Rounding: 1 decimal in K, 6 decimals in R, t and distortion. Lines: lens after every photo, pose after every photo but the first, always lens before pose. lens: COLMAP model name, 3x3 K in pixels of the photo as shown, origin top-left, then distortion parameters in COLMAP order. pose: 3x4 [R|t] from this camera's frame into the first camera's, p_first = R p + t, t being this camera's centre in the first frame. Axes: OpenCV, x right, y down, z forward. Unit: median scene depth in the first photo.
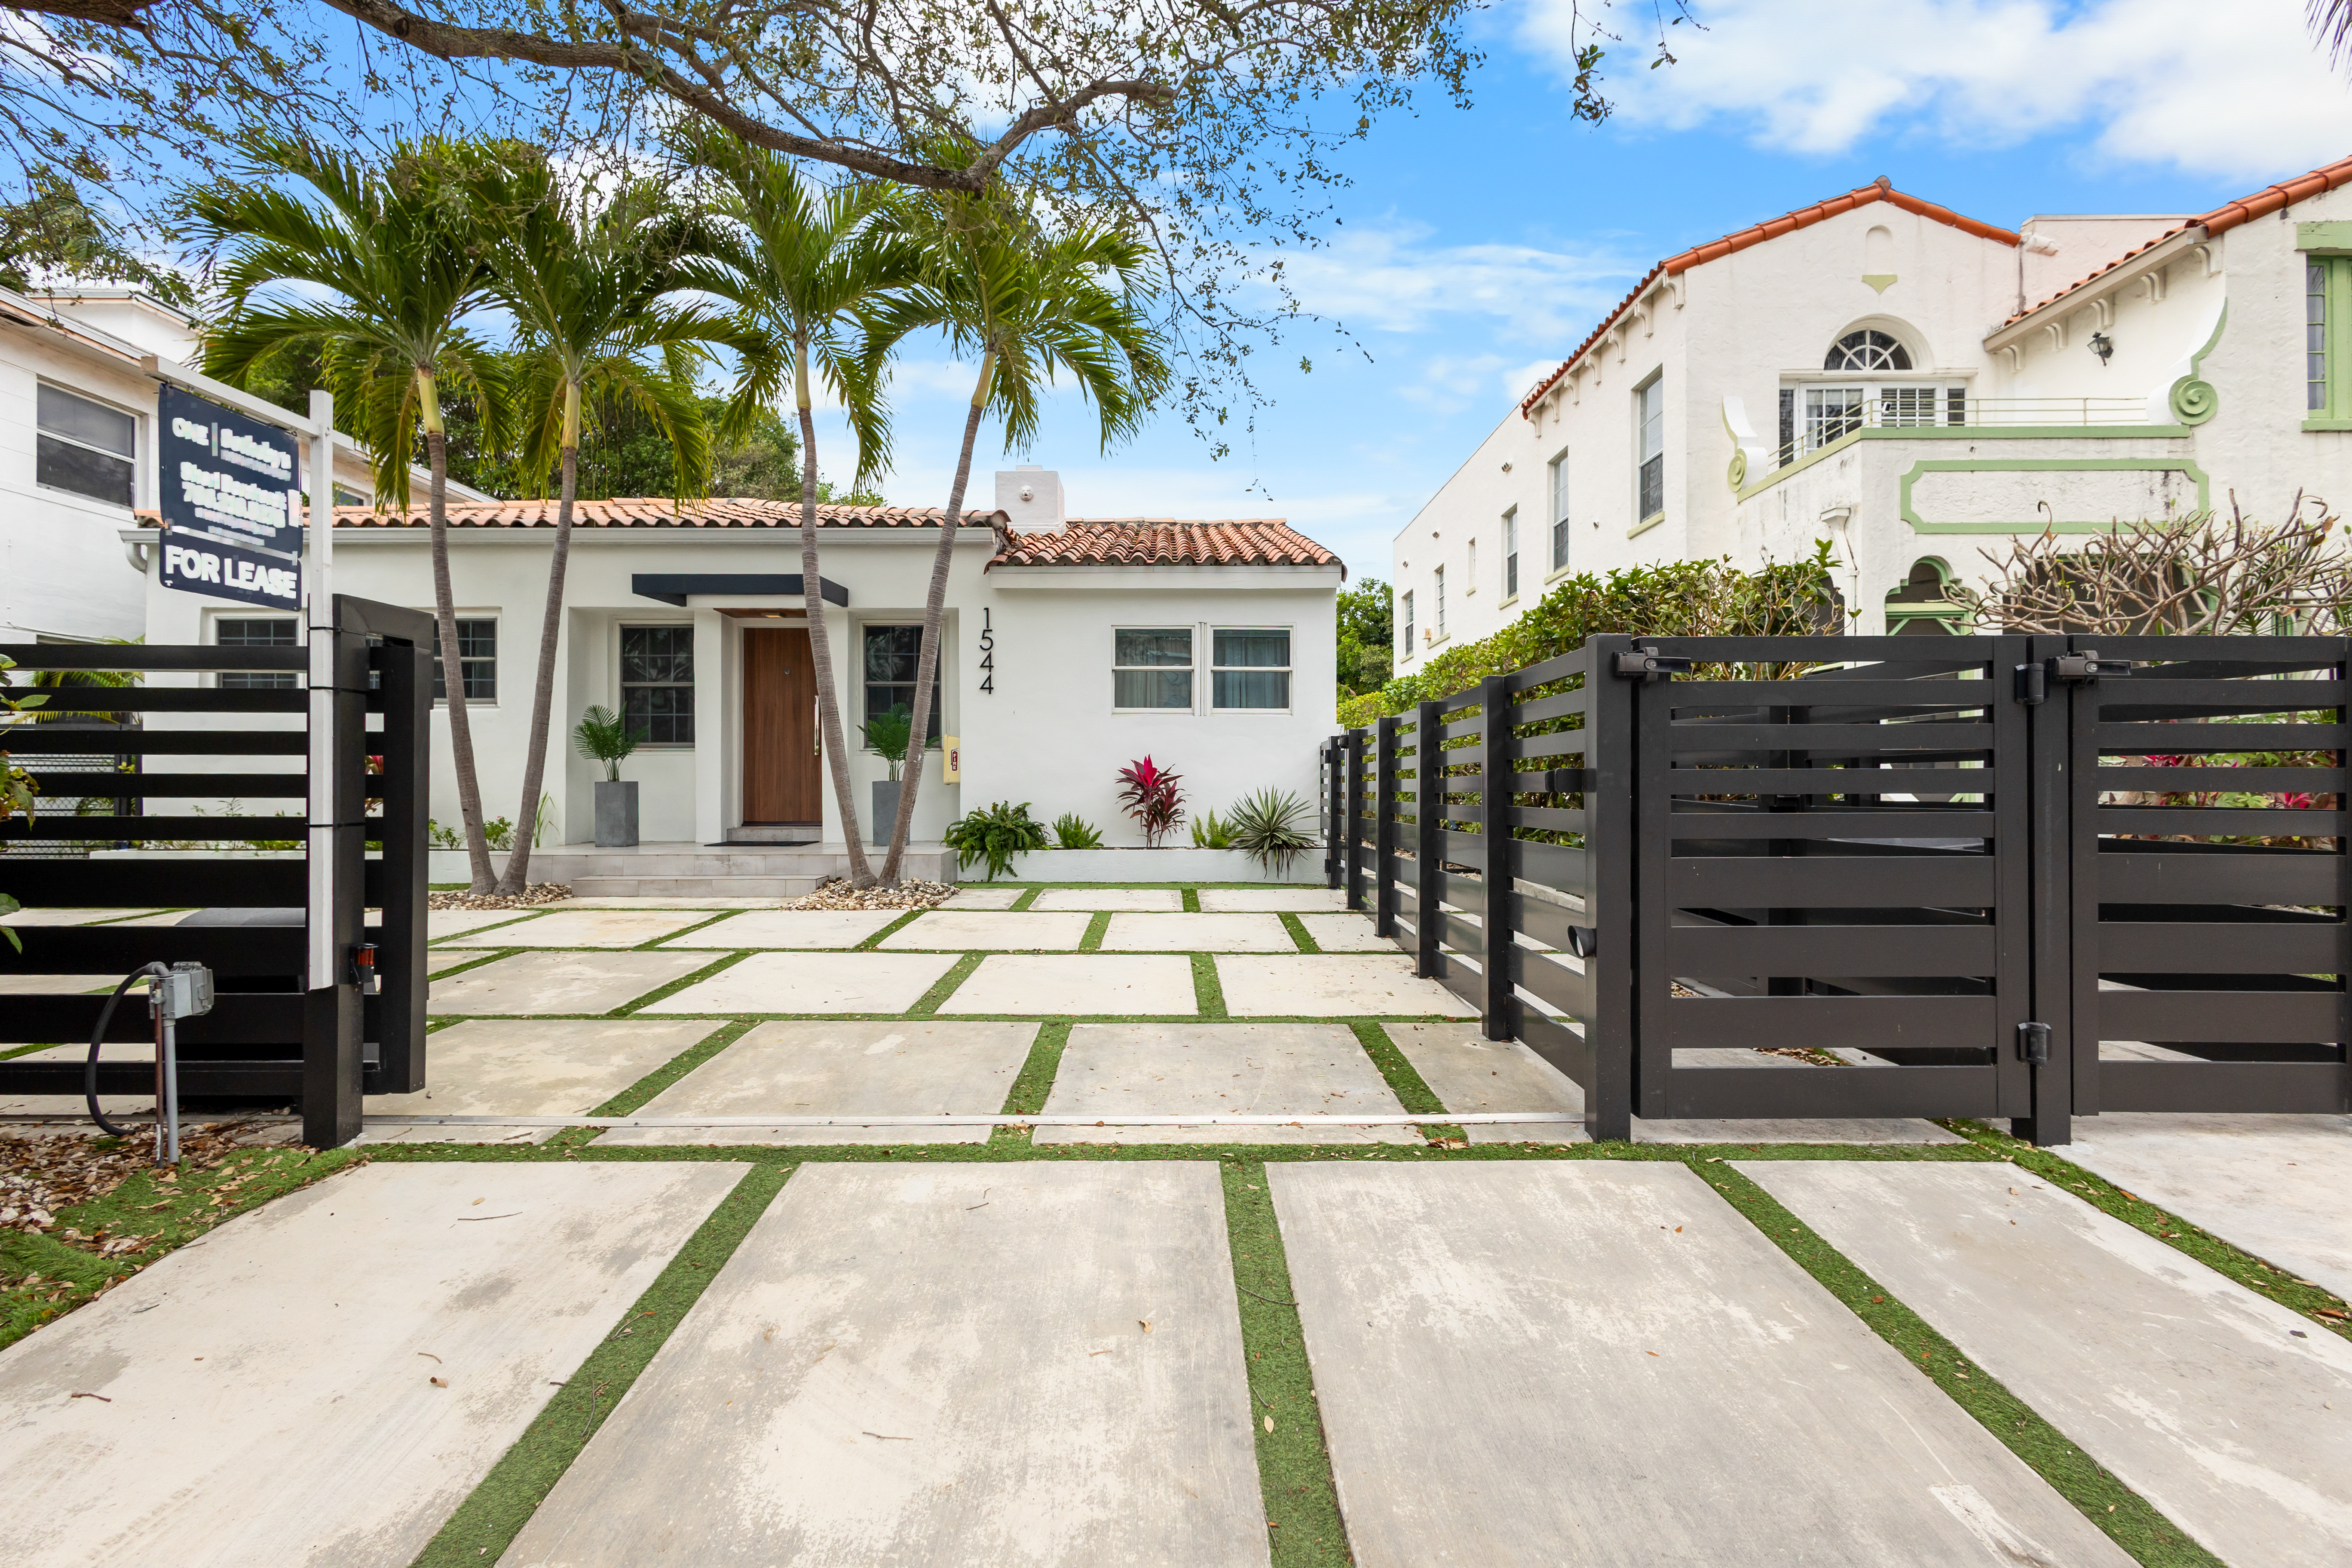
lens RADIAL K [[1084.5, 0, 1169.7], [0, 1084.5, 821.0], [0, 0, 1]] dist [0.012151, -0.003662]
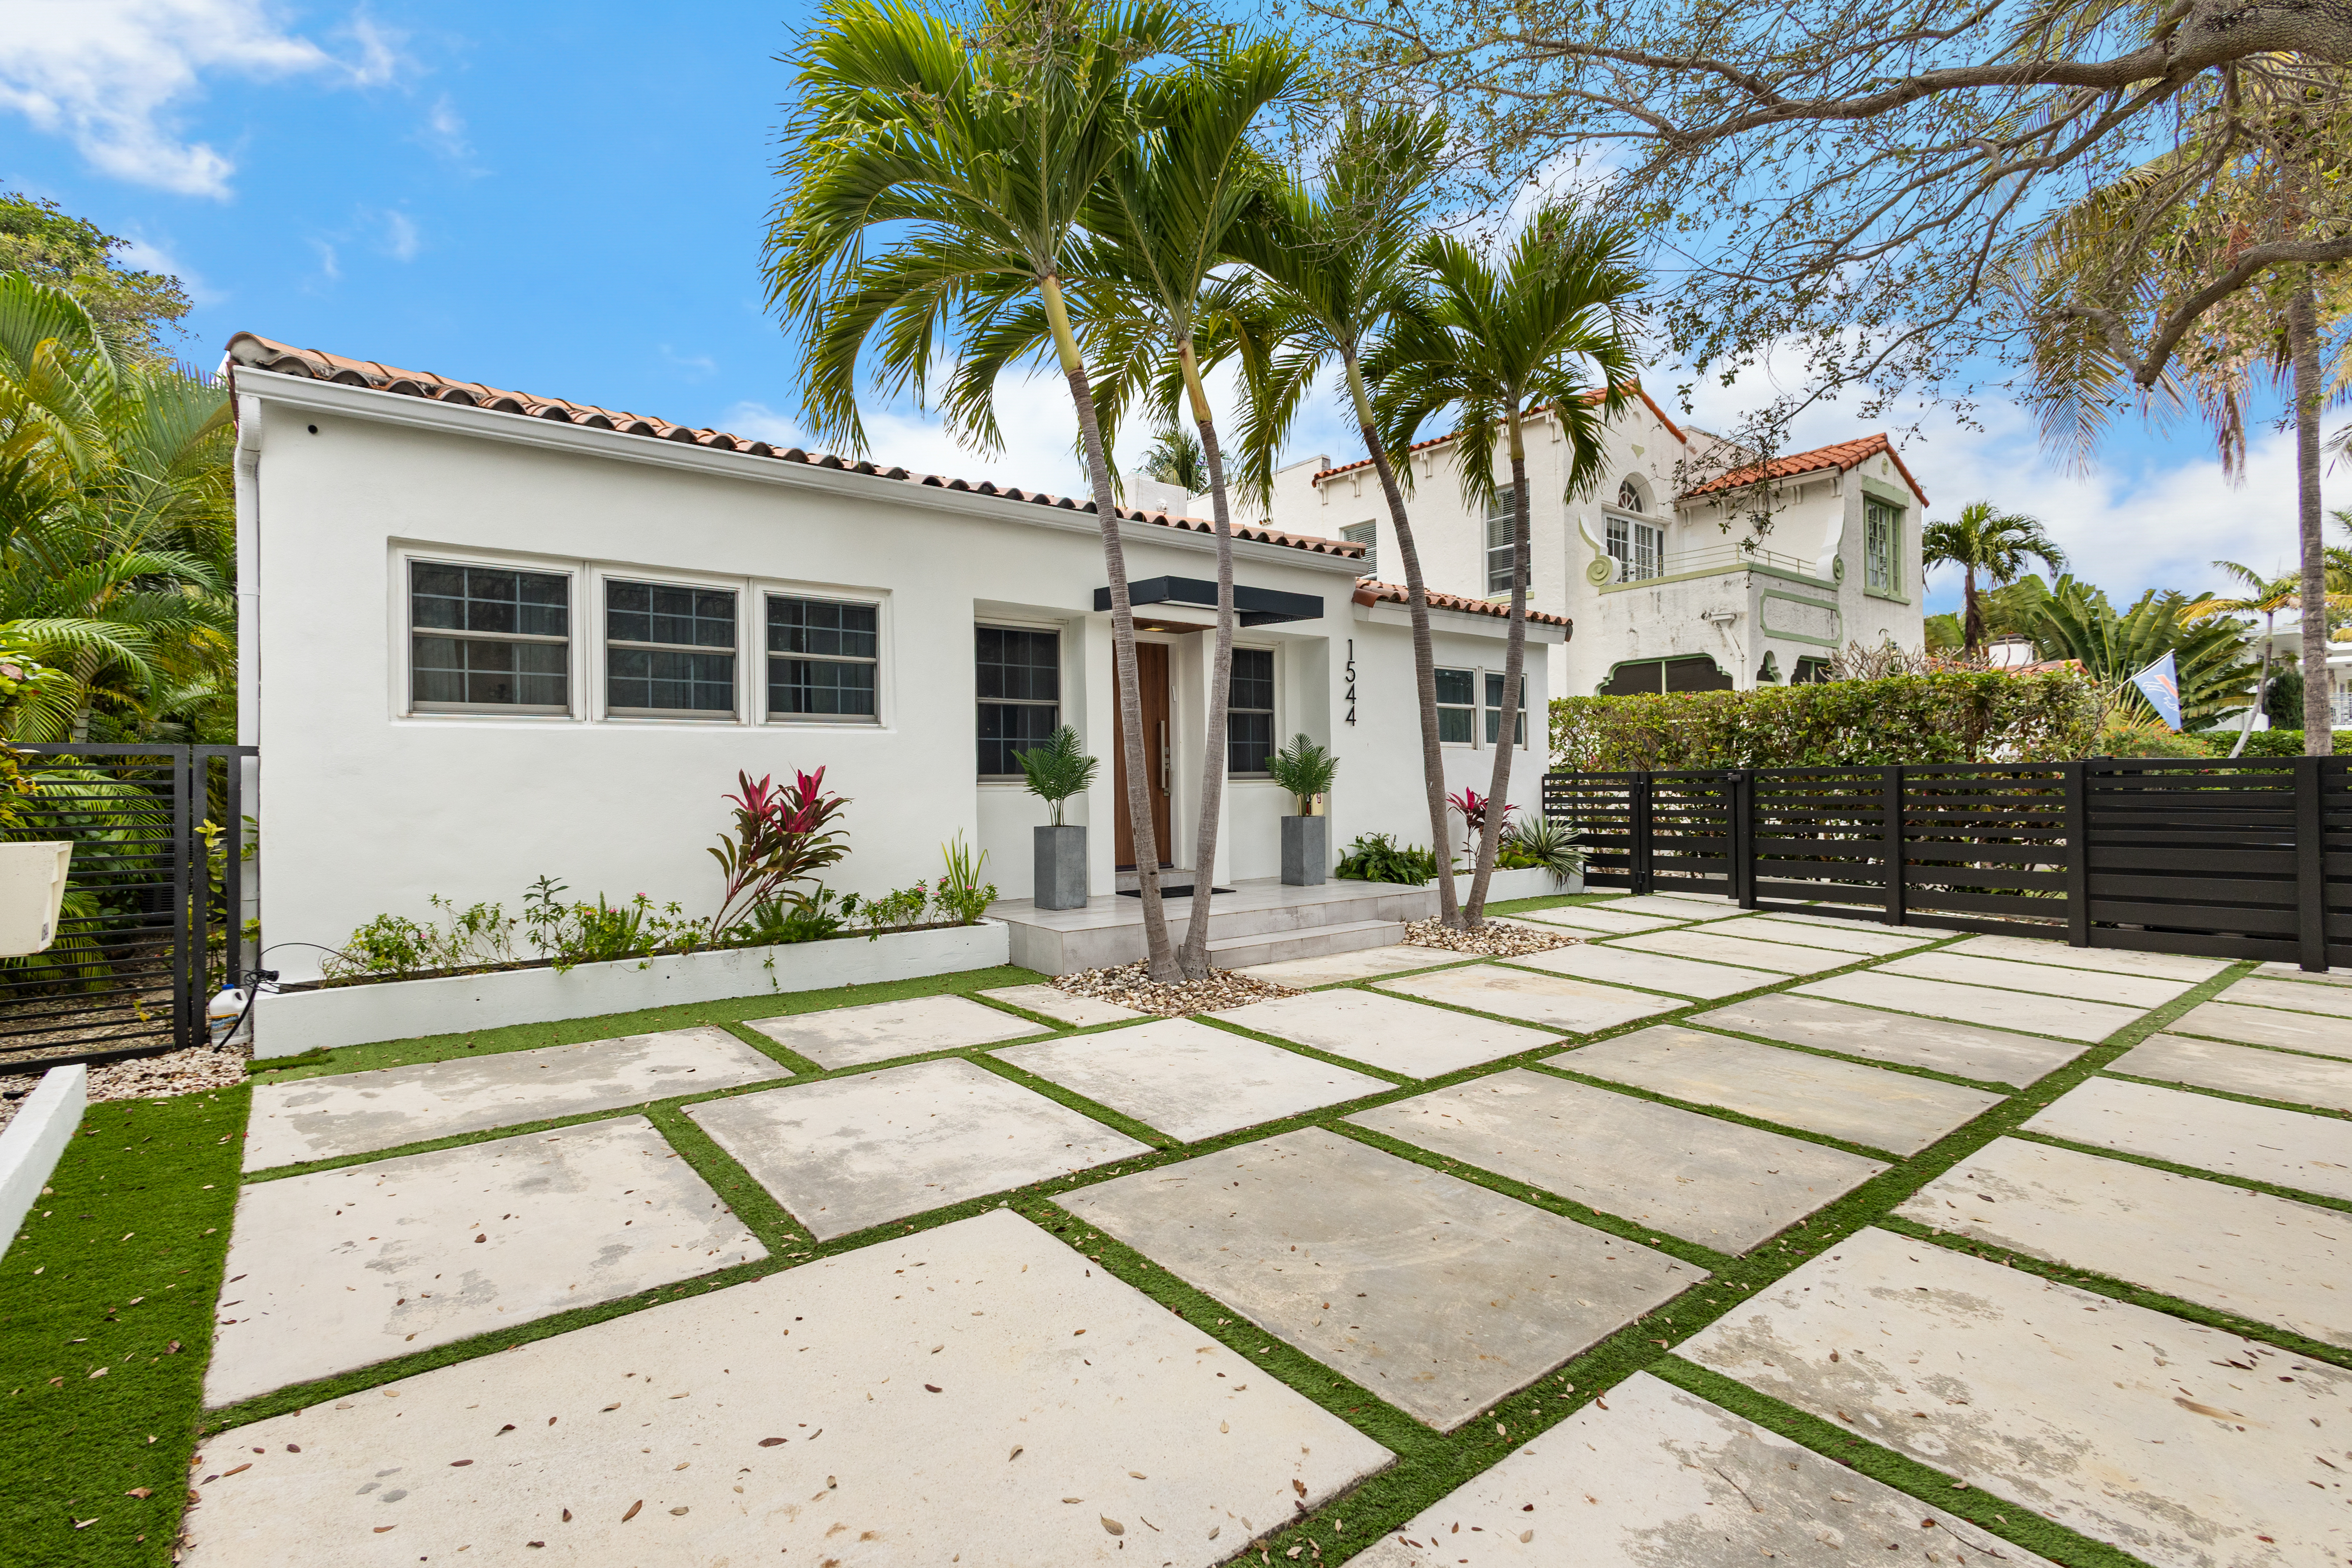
lens RADIAL K [[1084.5, 0, 1178.7], [0, 1084.5, 785.1], [0, 0, 1]] dist [0.012151, -0.003662]
pose [[0.785439, -0.009153, 0.618871, -0.918476], [0.024376, 0.999572, -0.016153, -0.052050], [-0.618459, 0.027773, 0.785326, 0.327057]]
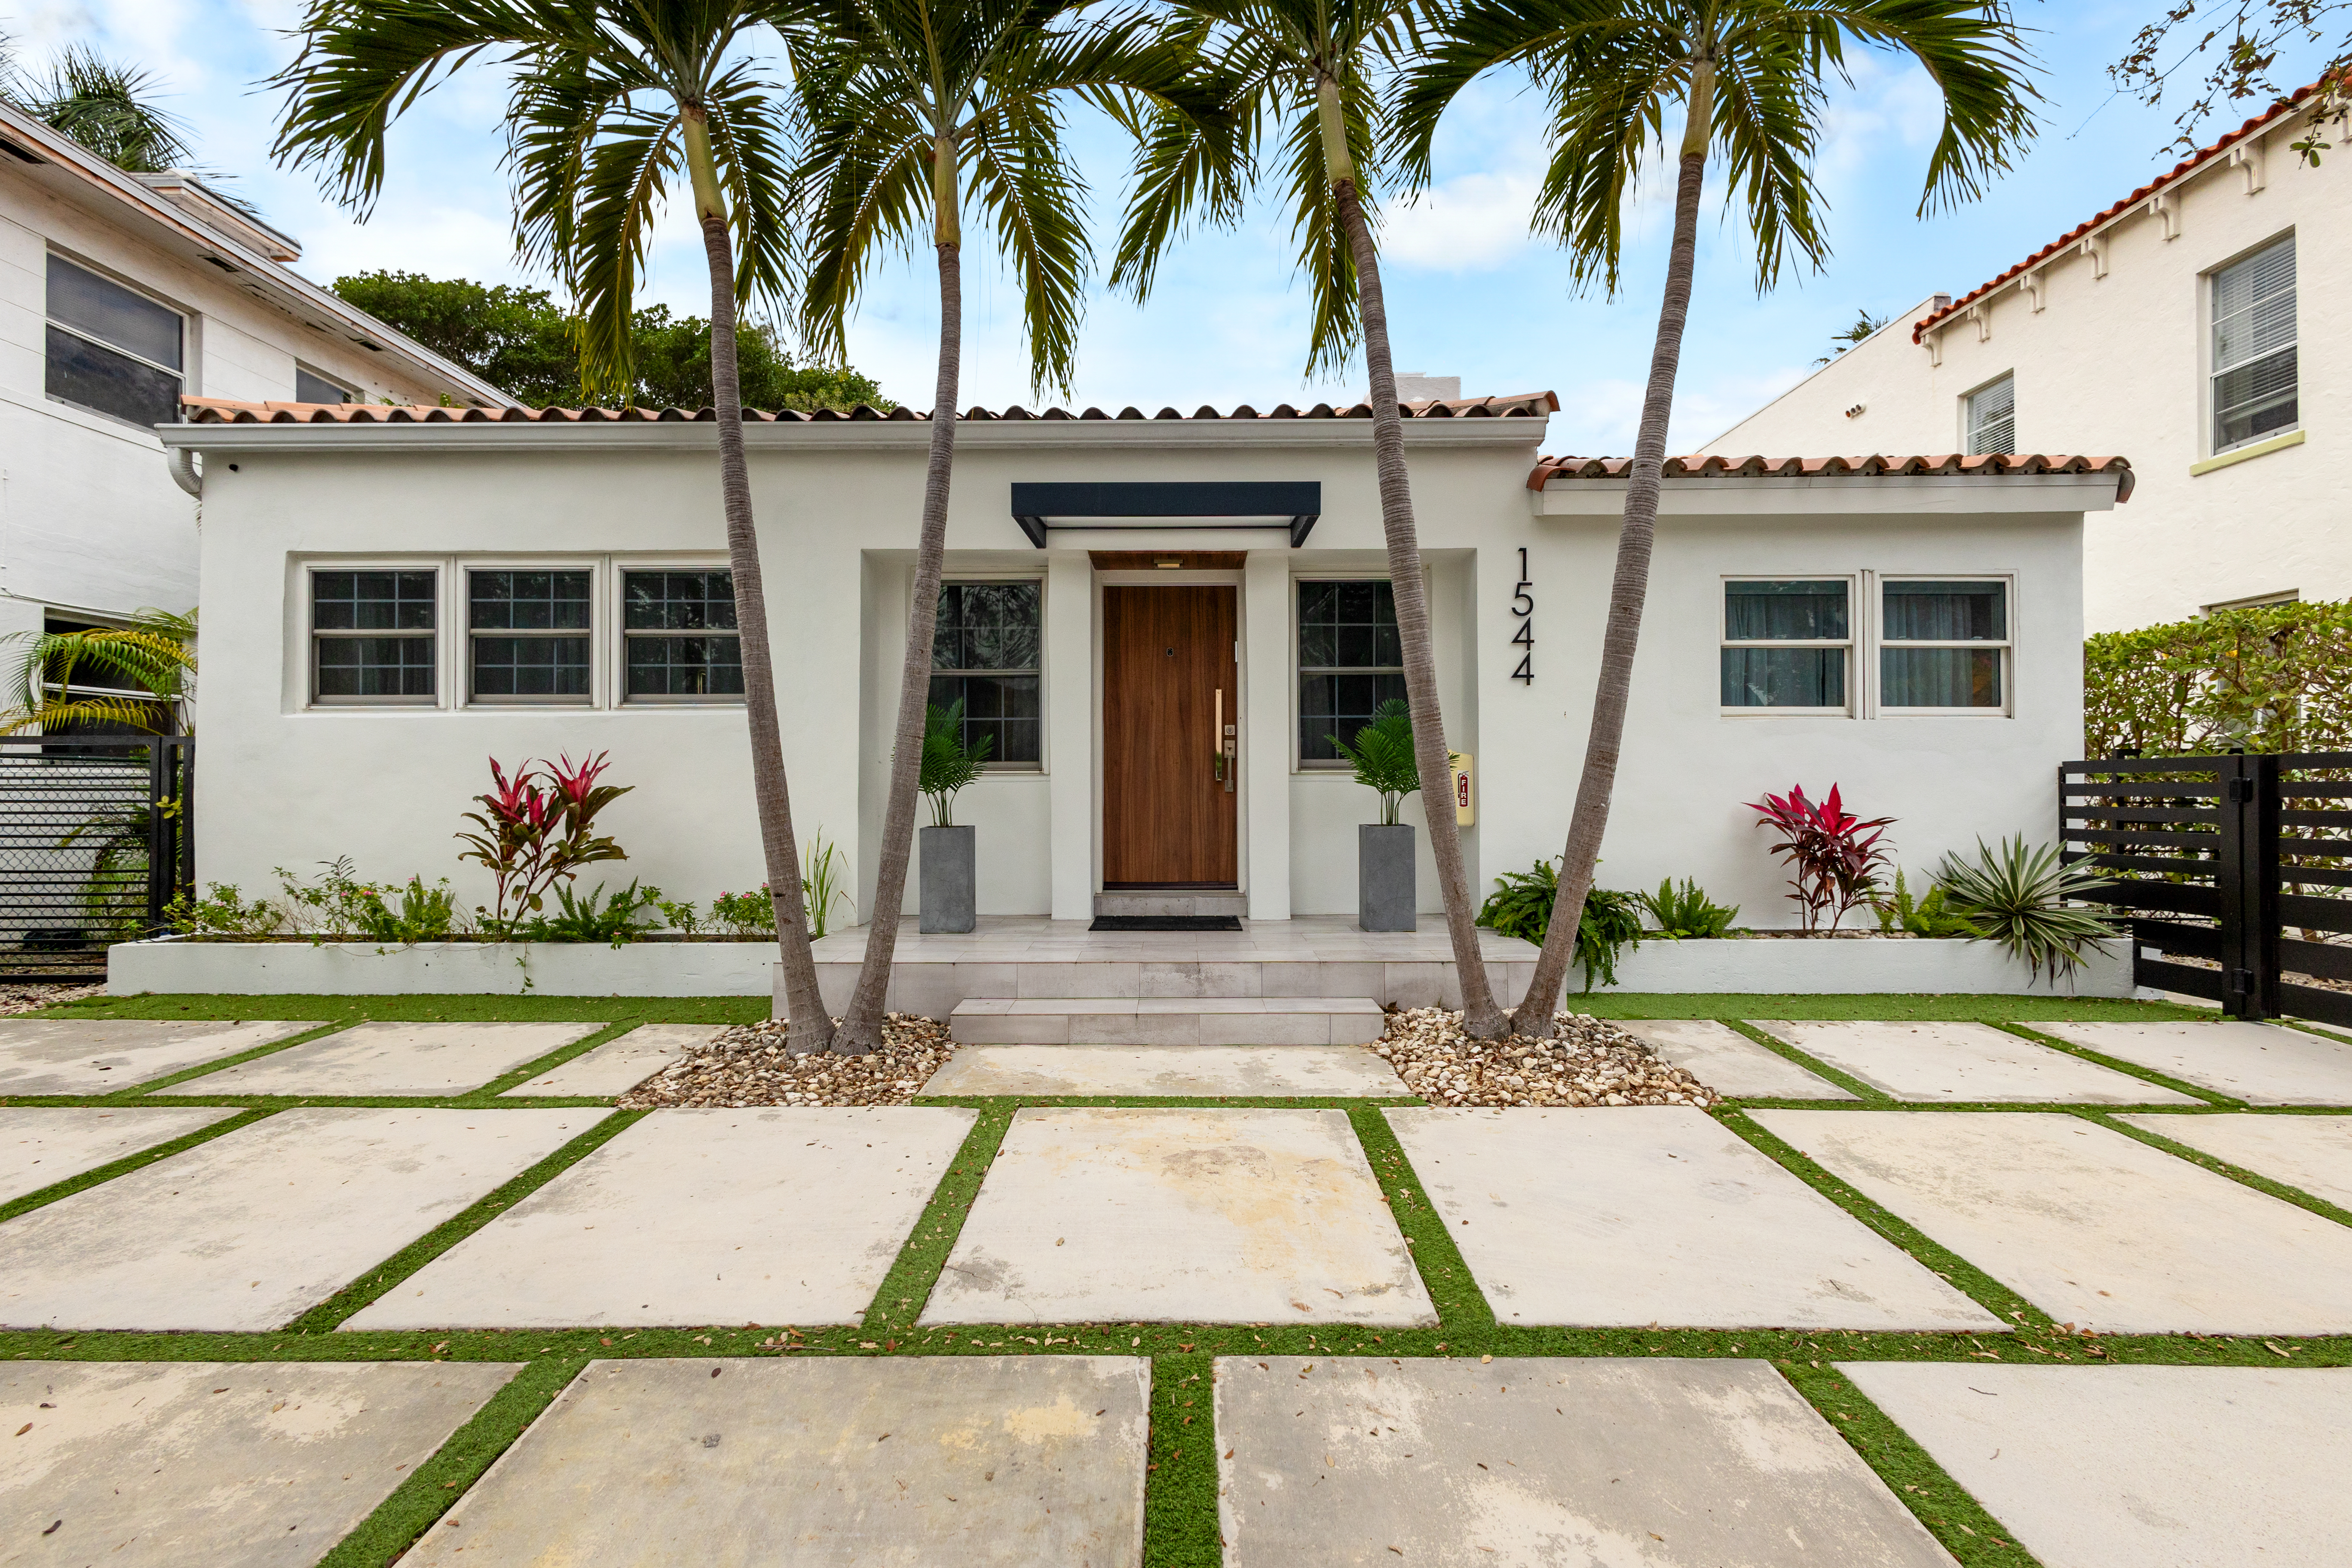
lens RADIAL K [[1084.5, 0, 1177.0], [0, 1084.5, 786.3], [0, 0, 1]] dist [0.012151, -0.003662]
pose [[0.999921, -0.000868, -0.012522, -0.365351], [0.000739, 0.999947, -0.010303, -0.053592], [0.012531, 0.010293, 0.999869, 0.378772]]
